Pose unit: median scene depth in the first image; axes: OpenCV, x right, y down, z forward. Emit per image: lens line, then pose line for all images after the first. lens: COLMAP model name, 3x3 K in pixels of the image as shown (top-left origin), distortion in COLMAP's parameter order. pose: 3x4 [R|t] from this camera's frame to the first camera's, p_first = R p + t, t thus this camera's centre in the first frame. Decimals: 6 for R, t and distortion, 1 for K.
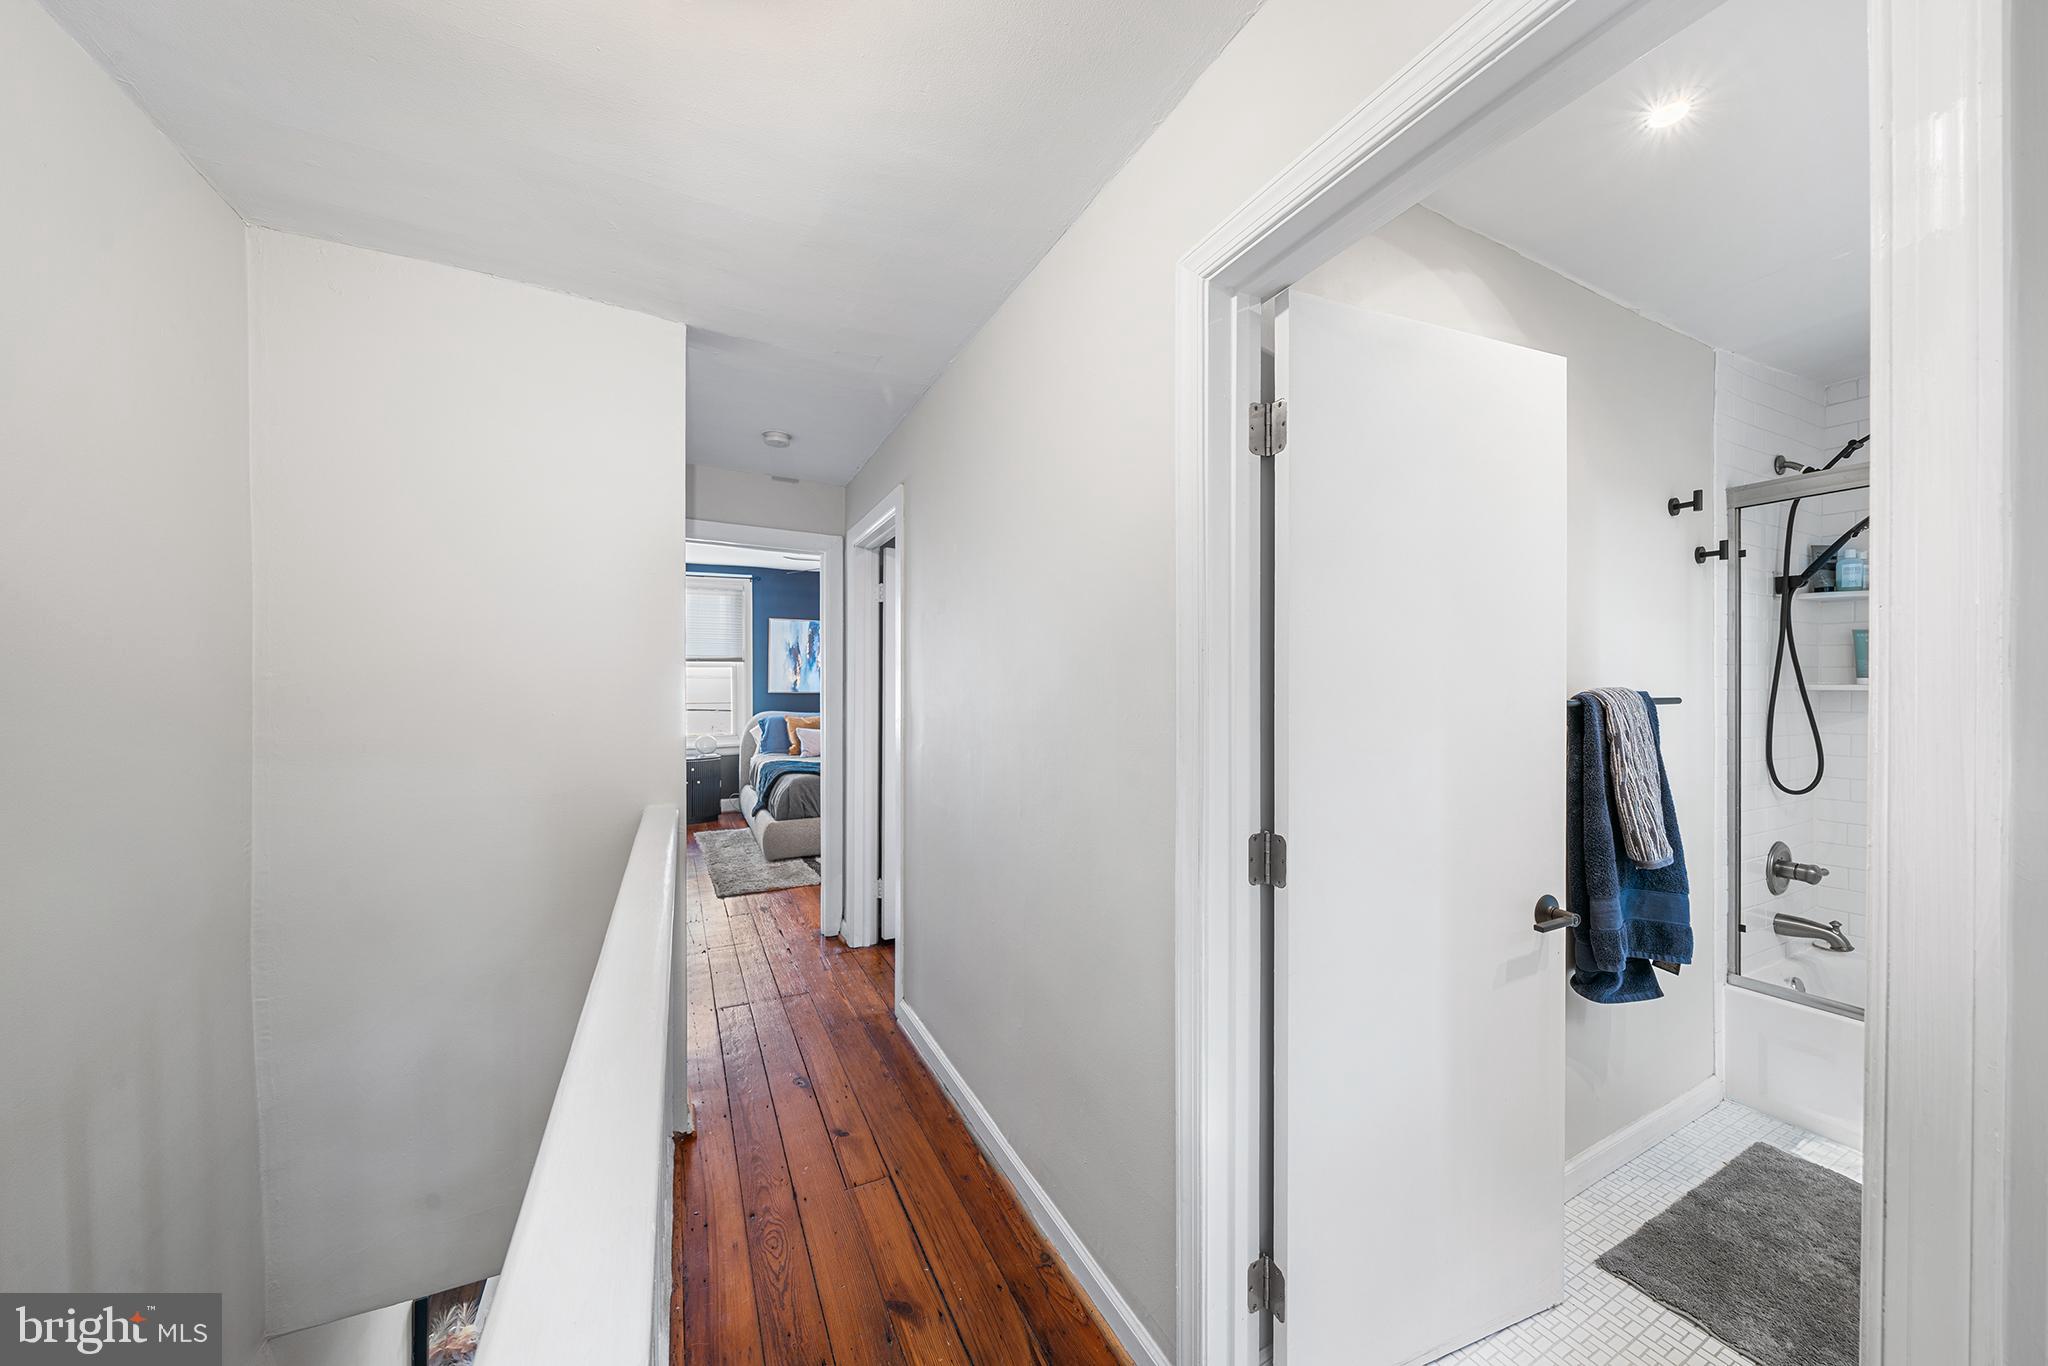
lens RADIAL K [[702.3, 0, 1009.1], [0, 702.3, 686.7], [0, 0, 1]] dist [-0.011268, 0.000051]
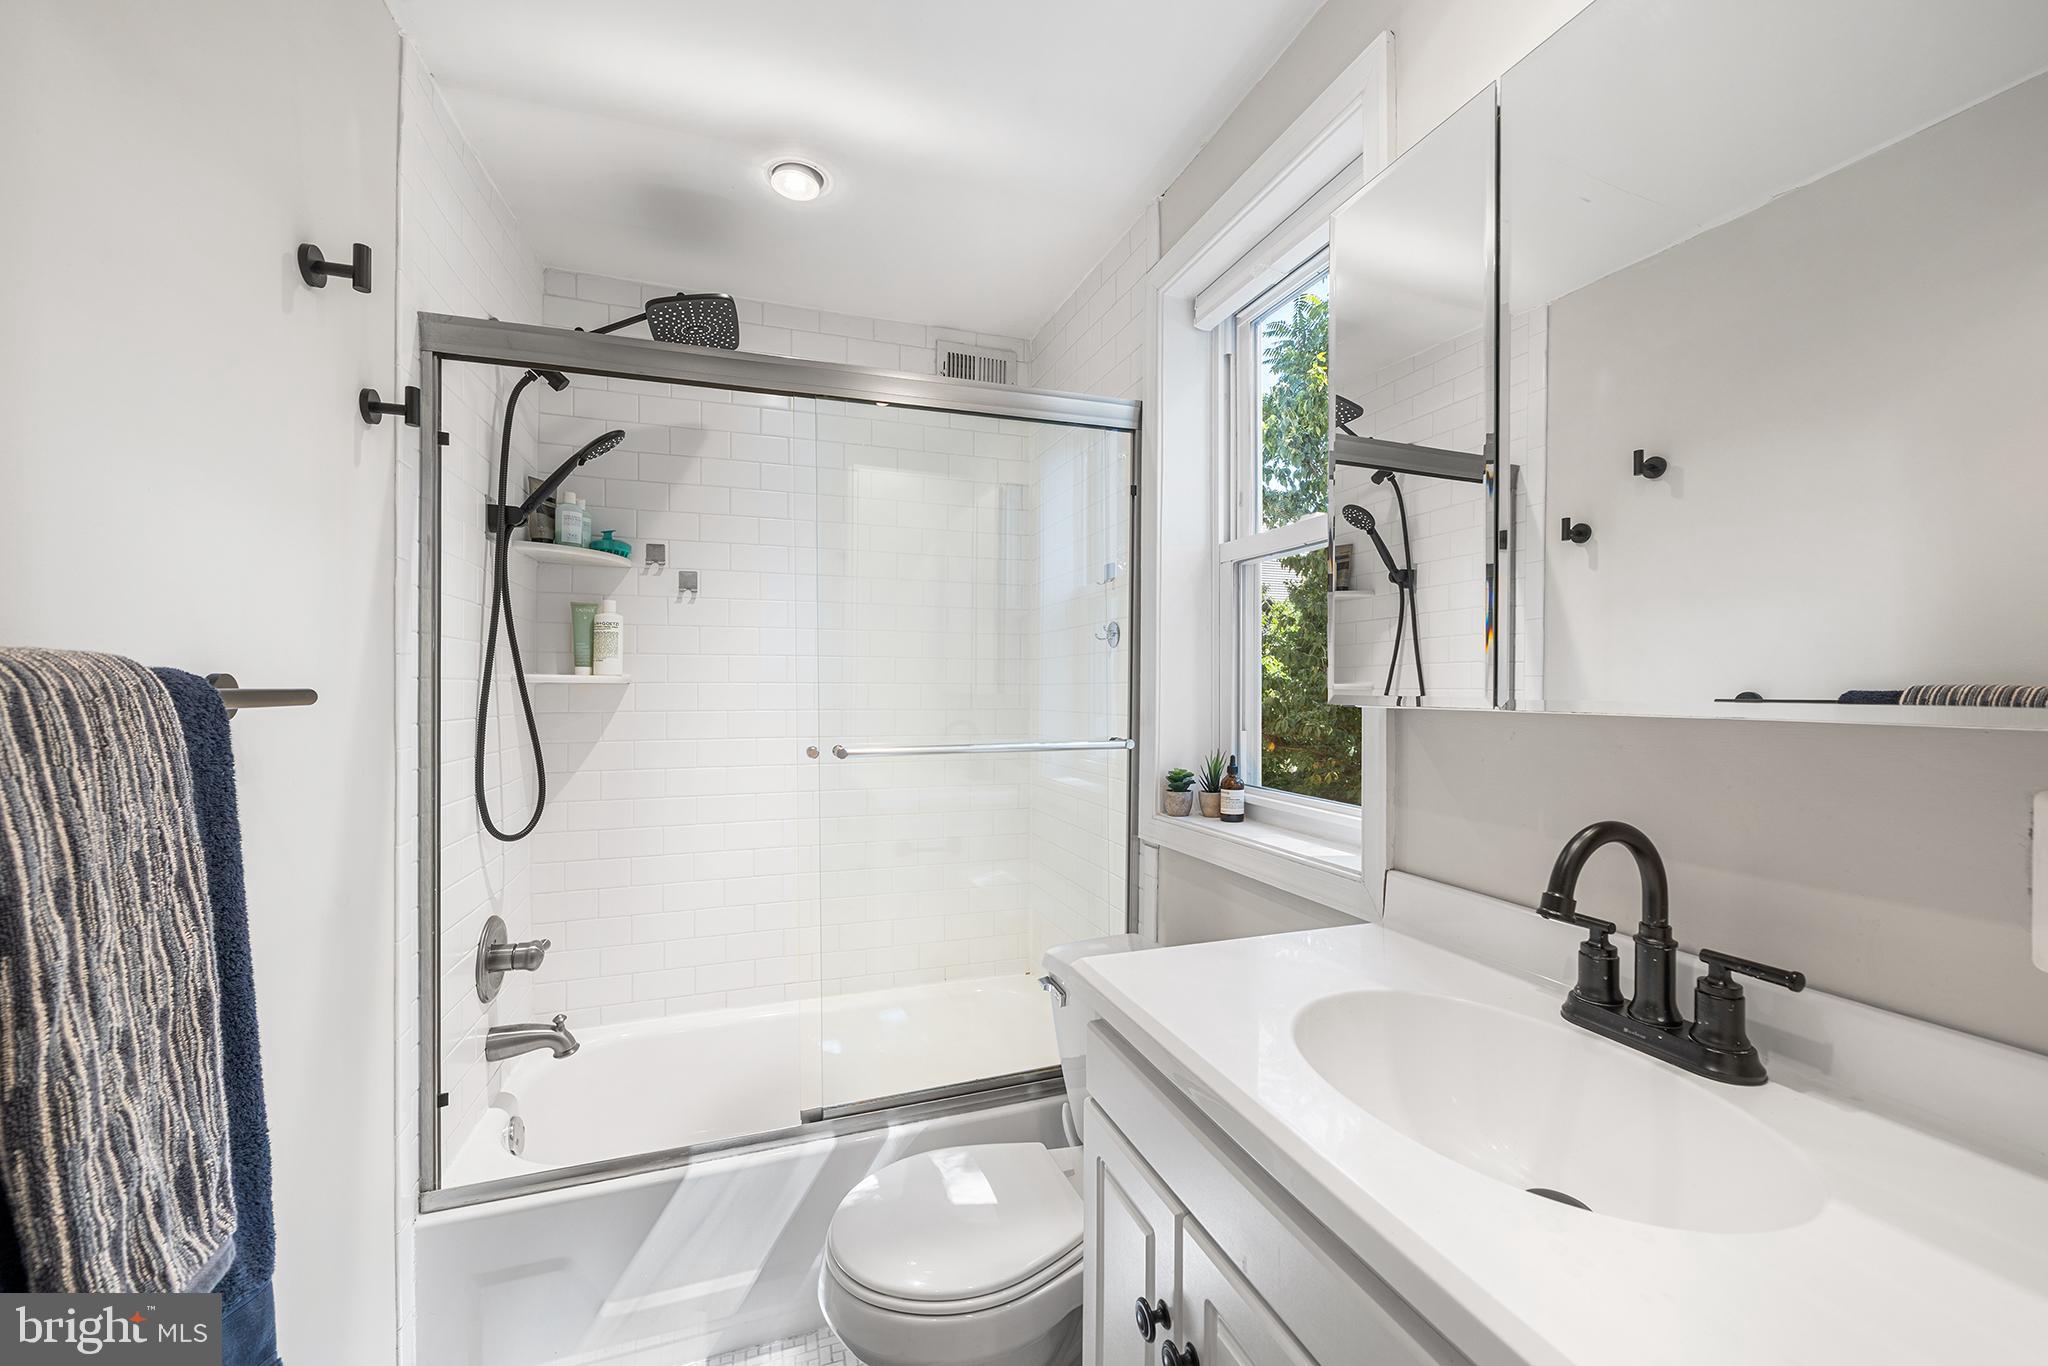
lens RADIAL K [[787.4, 0, 1023.6], [0, 787.4, 689.2], [0, 0, 1]] dist [0.002239, 0.000268]
pose [[0.116608, 0.000571, 0.993178, 0.450561], [-0.002233, 0.999997, -0.000312, 0.011728], [-0.993176, -0.002181, 0.116609, 0.431870]]
